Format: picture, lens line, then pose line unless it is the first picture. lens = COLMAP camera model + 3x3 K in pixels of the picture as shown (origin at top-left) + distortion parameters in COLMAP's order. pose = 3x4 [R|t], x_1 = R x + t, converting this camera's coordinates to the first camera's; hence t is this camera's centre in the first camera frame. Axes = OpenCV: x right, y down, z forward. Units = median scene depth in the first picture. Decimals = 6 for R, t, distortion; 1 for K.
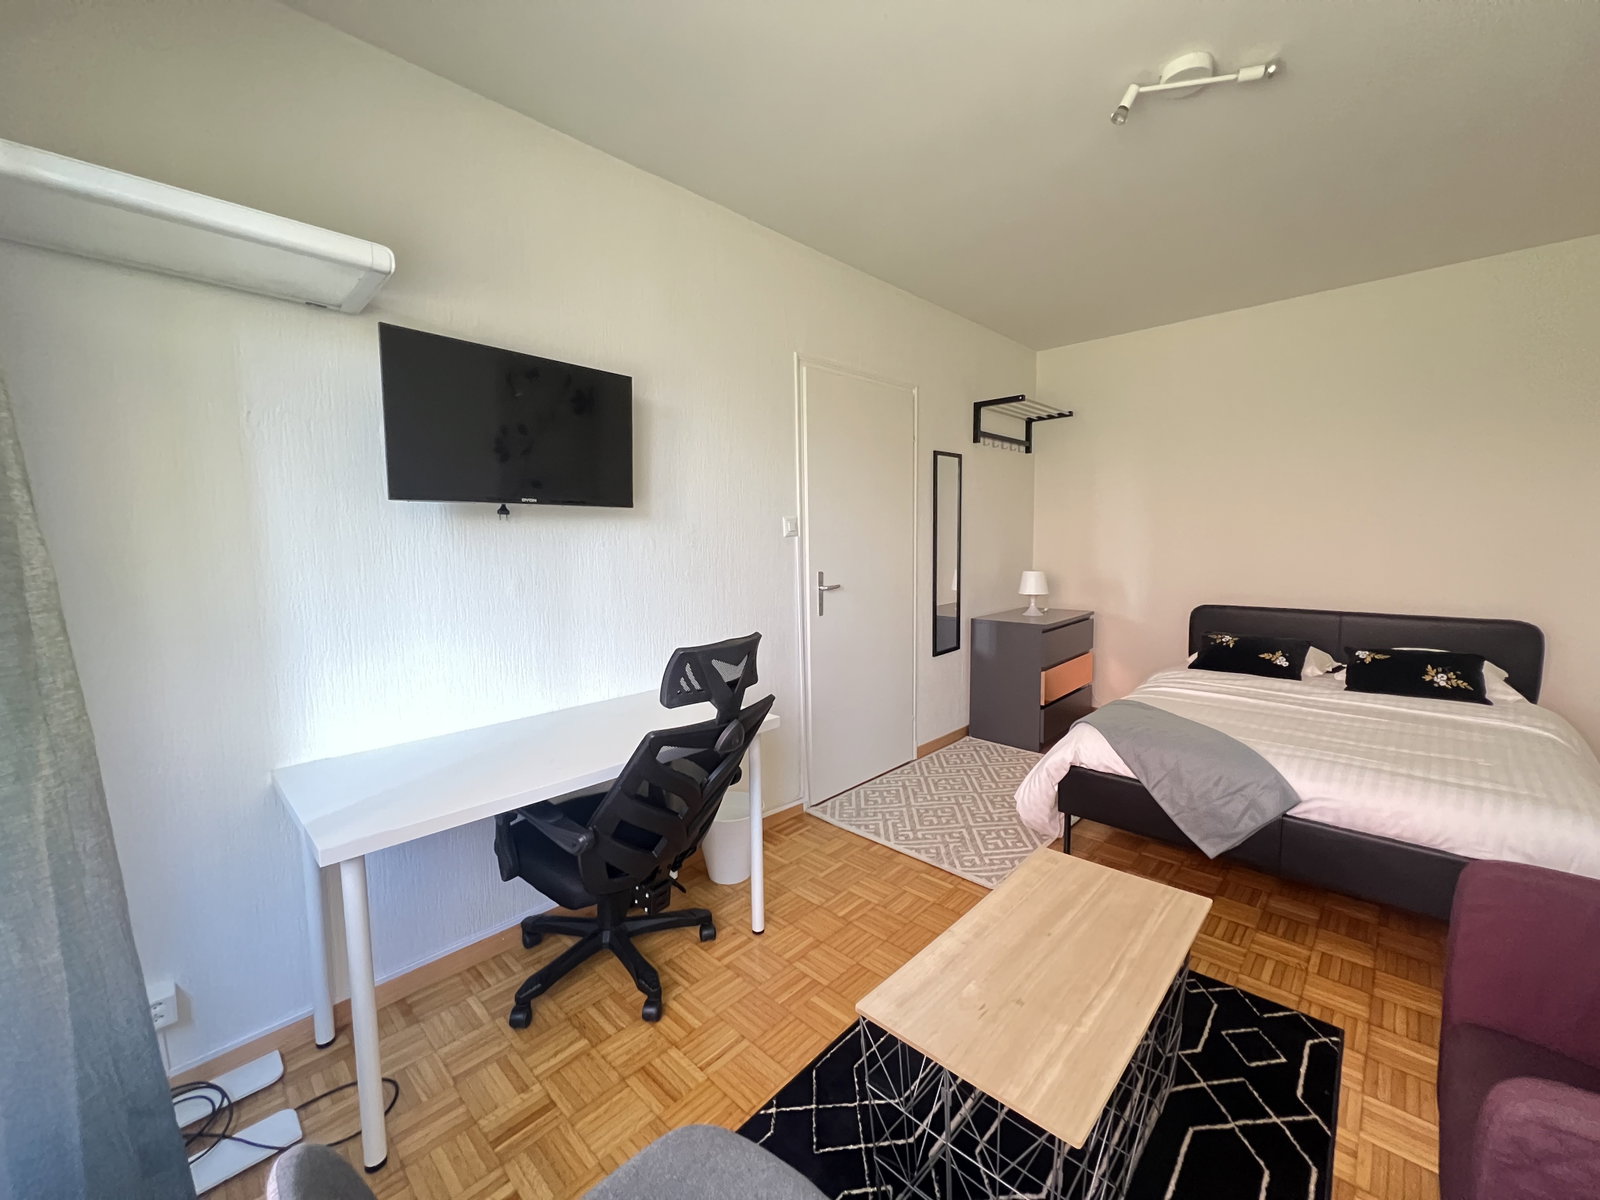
lens RADIAL K [[637.2, 0, 802.5], [0, 637.2, 600.8], [0, 0, 1]] dist [-0.000967, -0.000010]
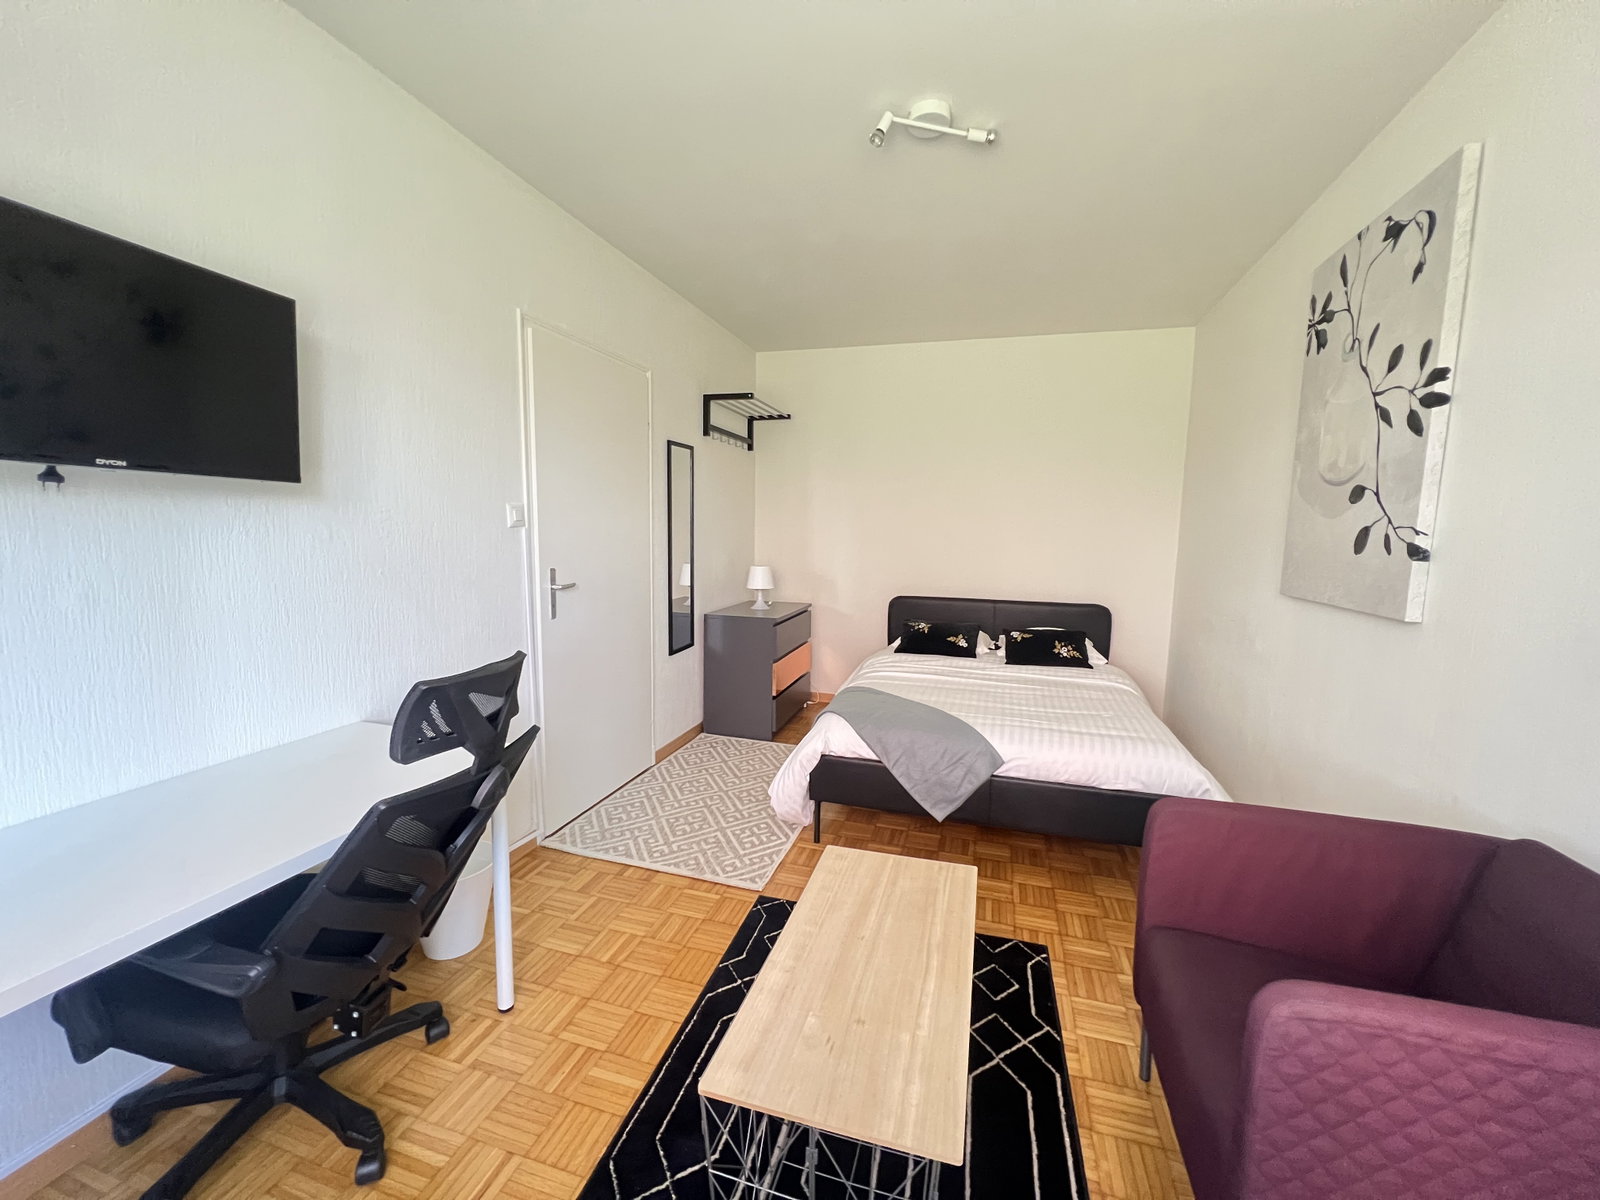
lens RADIAL K [[637.2, 0, 802.4], [0, 637.2, 601.1], [0, 0, 1]] dist [-0.000967, -0.000010]
pose [[0.890565, -0.022143, 0.454318, -0.094885], [0.014902, 0.999699, 0.019514, -0.018951], [-0.454613, -0.010608, 0.890626, 0.102301]]
